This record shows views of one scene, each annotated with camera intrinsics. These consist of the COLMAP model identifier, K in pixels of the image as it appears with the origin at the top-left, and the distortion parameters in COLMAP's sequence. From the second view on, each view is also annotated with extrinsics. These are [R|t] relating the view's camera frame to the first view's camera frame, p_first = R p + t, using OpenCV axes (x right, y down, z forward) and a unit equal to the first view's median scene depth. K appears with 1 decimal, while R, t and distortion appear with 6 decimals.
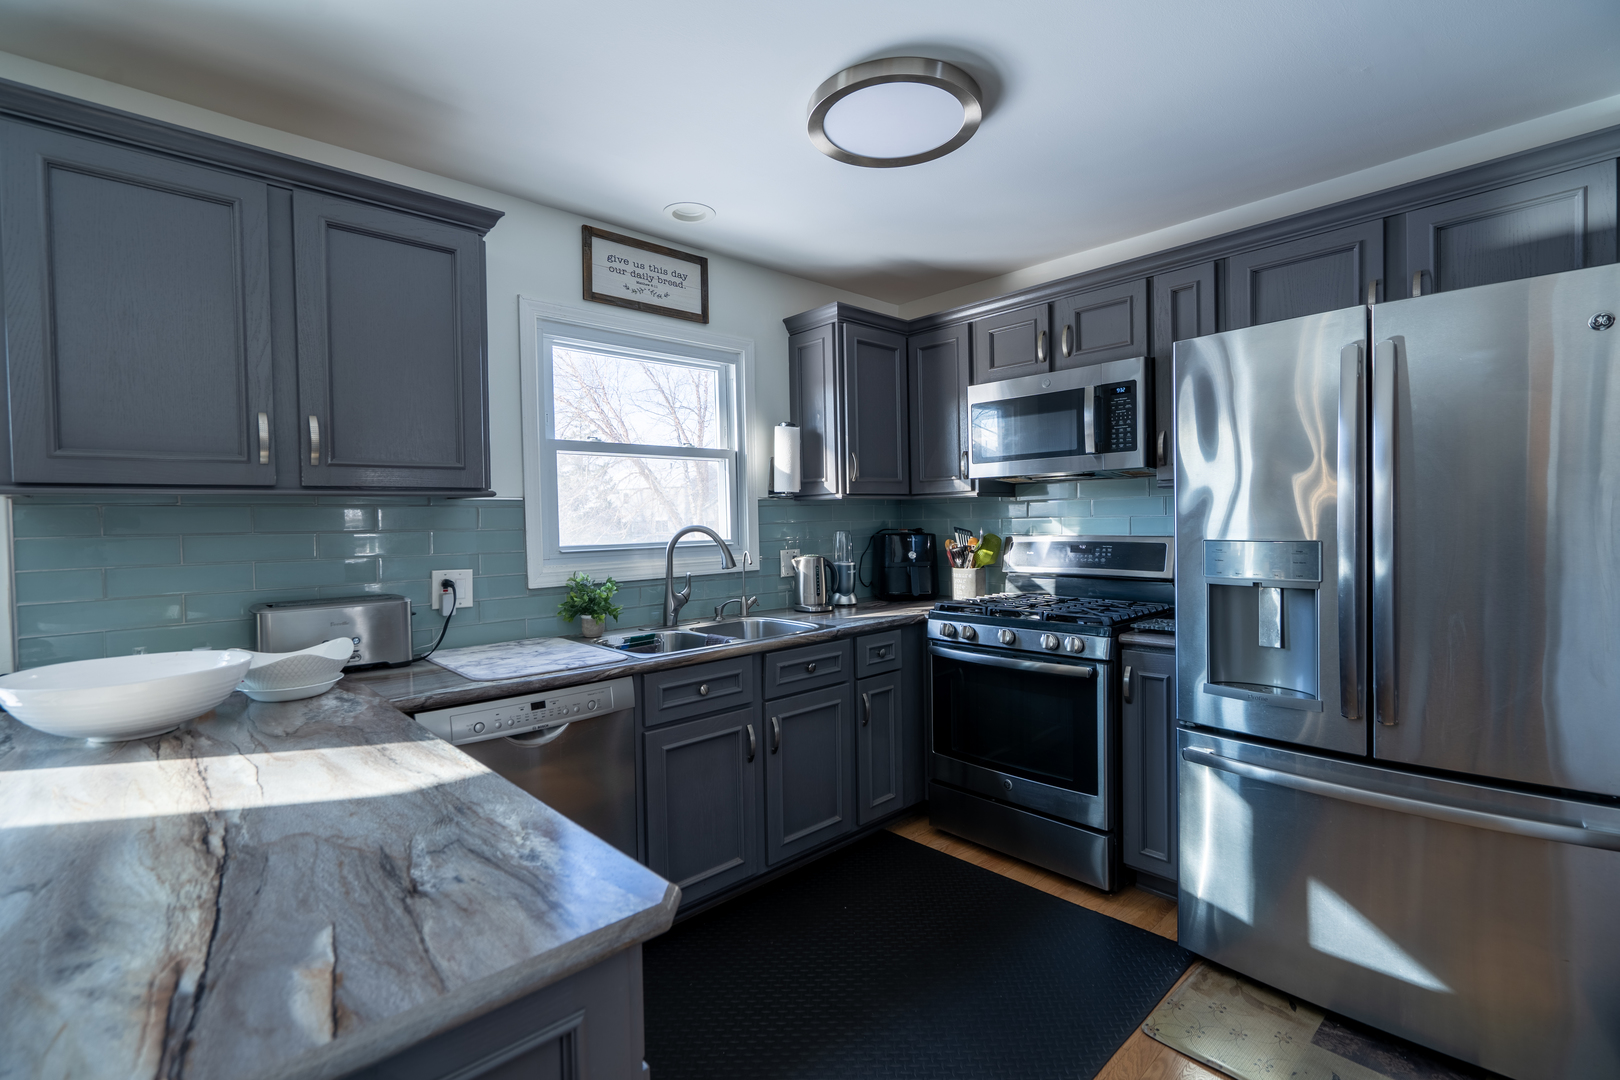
lens RADIAL K [[740.2, 0, 812.0], [0, 740.2, 537.1], [0, 0, 1]] dist [-0.005030, 0.004188]
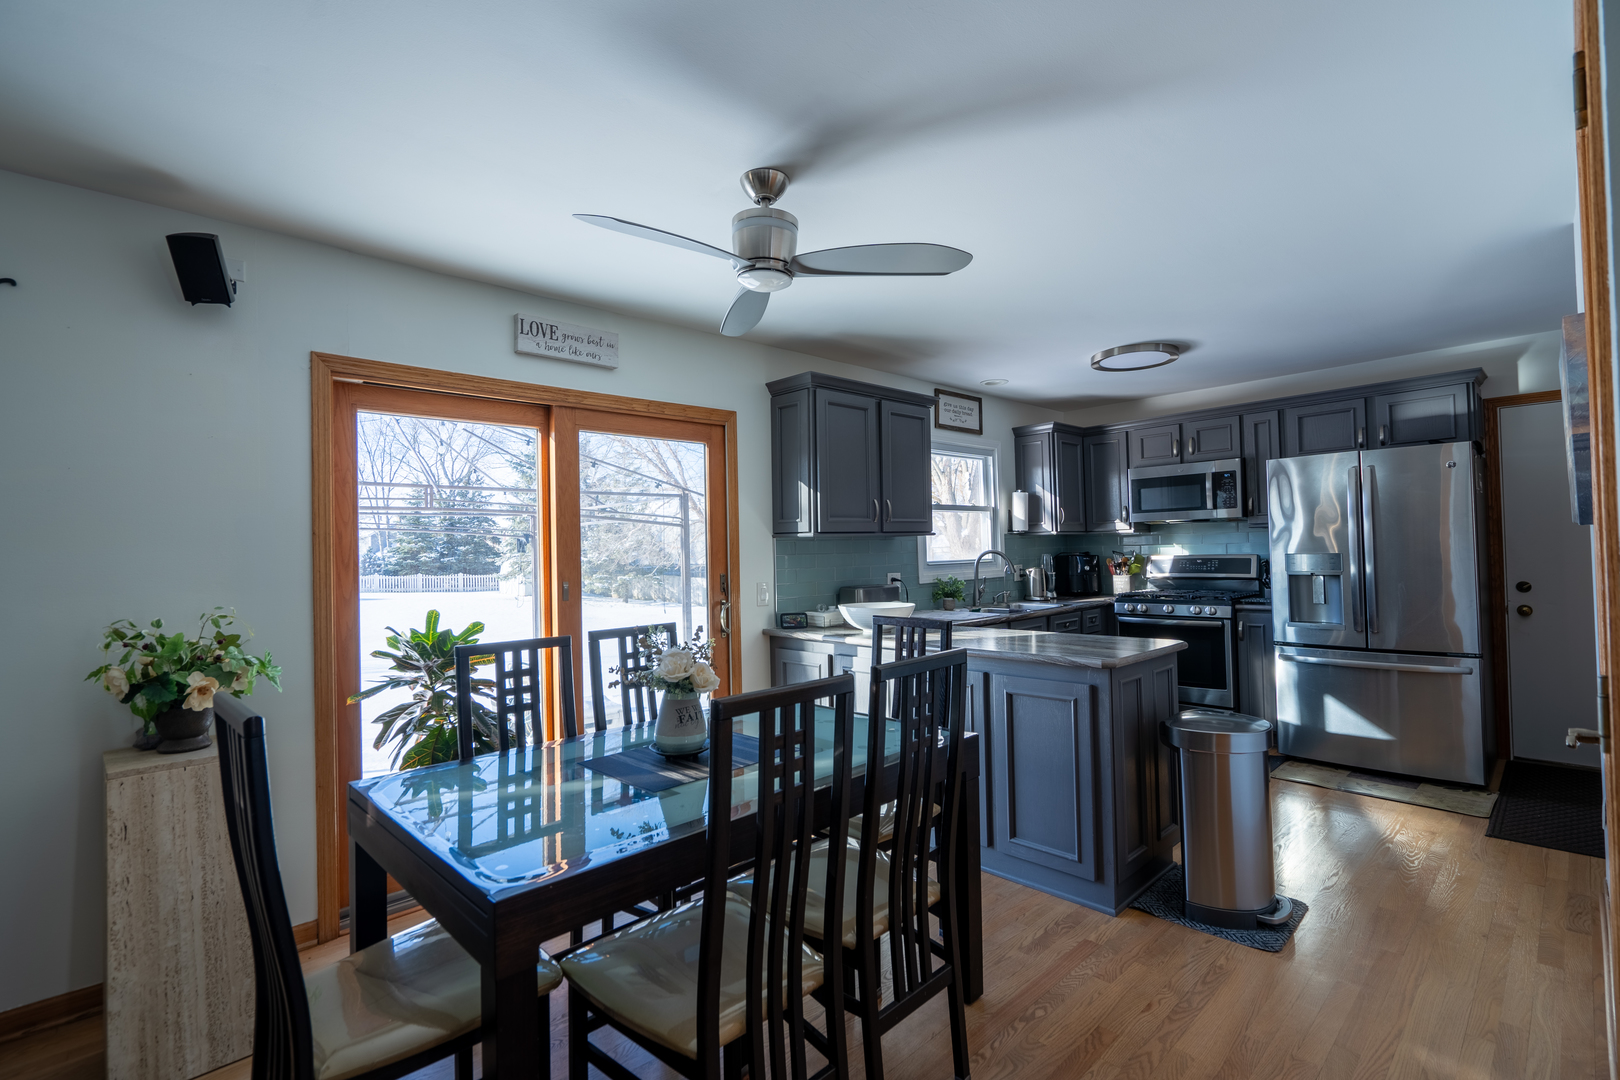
lens RADIAL K [[740.2, 0, 812.8], [0, 740.2, 536.8], [0, 0, 1]] dist [-0.005030, 0.004188]
pose [[0.999945, -0.007537, 0.007308, -0.605153], [0.007842, 0.999065, -0.042509, 0.025531], [-0.006980, 0.042564, 0.999069, -0.798937]]
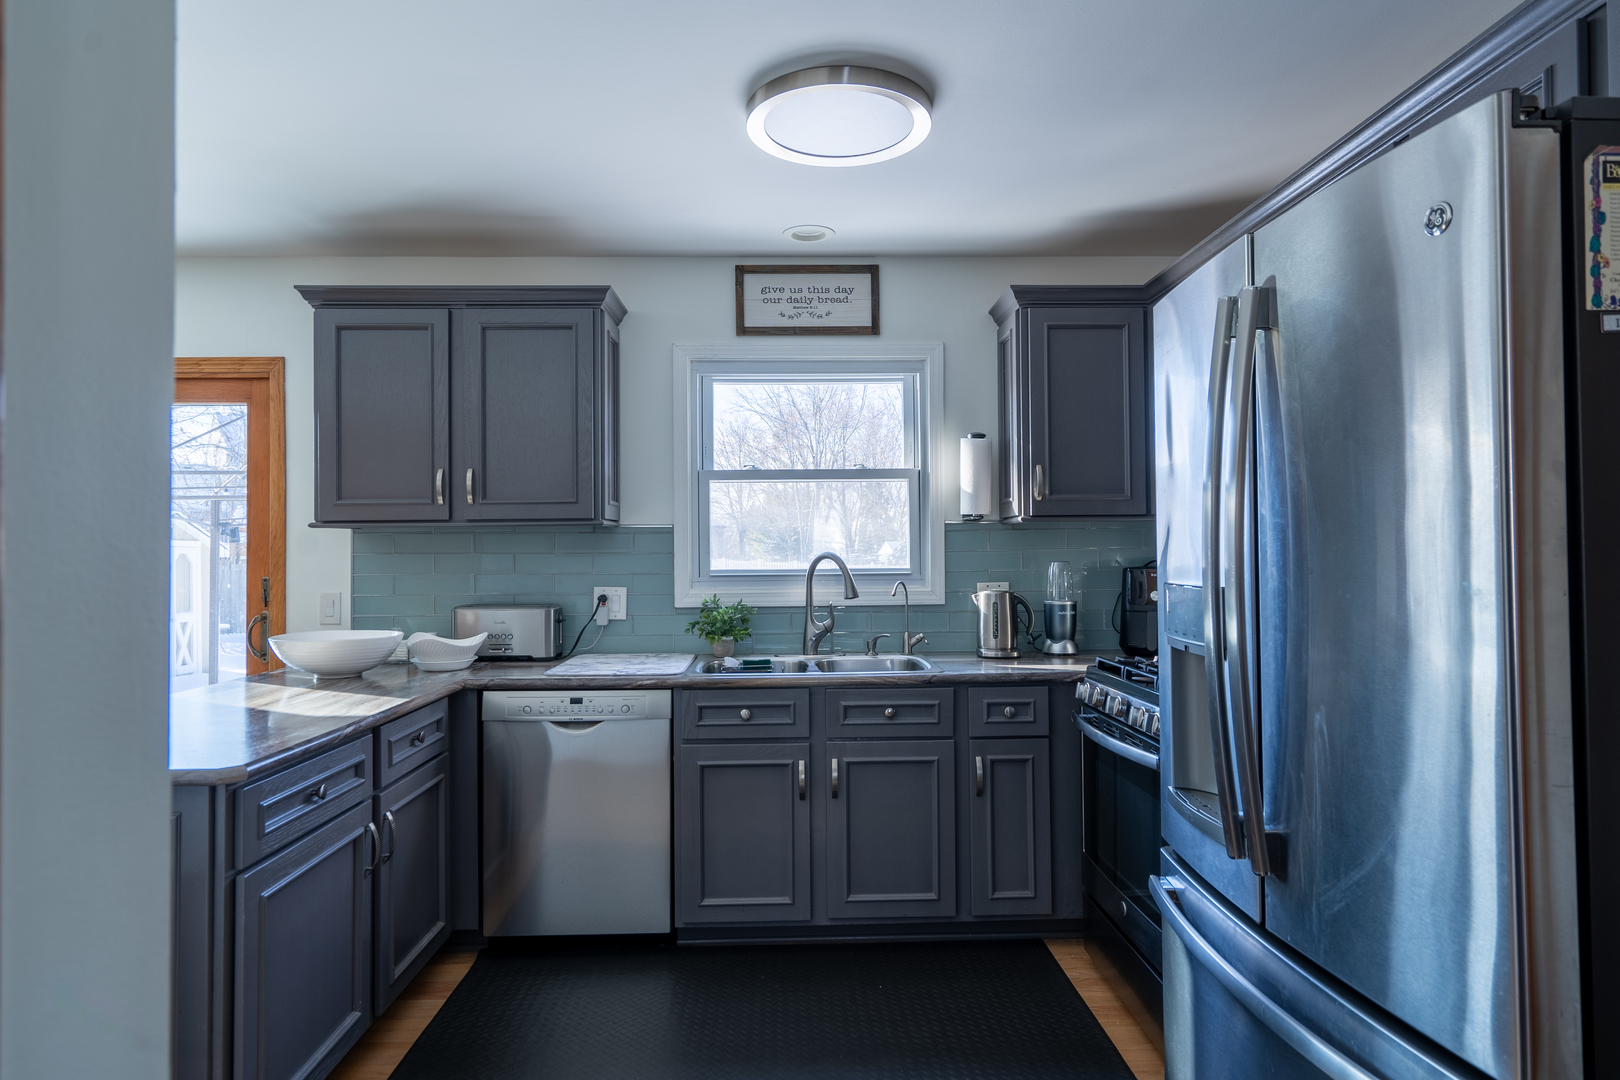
lens RADIAL K [[939.1, 0, 804.9], [0, 939.1, 539.8], [0, 0, 1]] dist [0.012131, 0.001788]
pose [[0.745761, 0.004460, -0.666199, 0.626770], [-0.021822, 0.999605, -0.017736, -0.009467], [0.665856, 0.027764, 0.745564, 0.074319]]
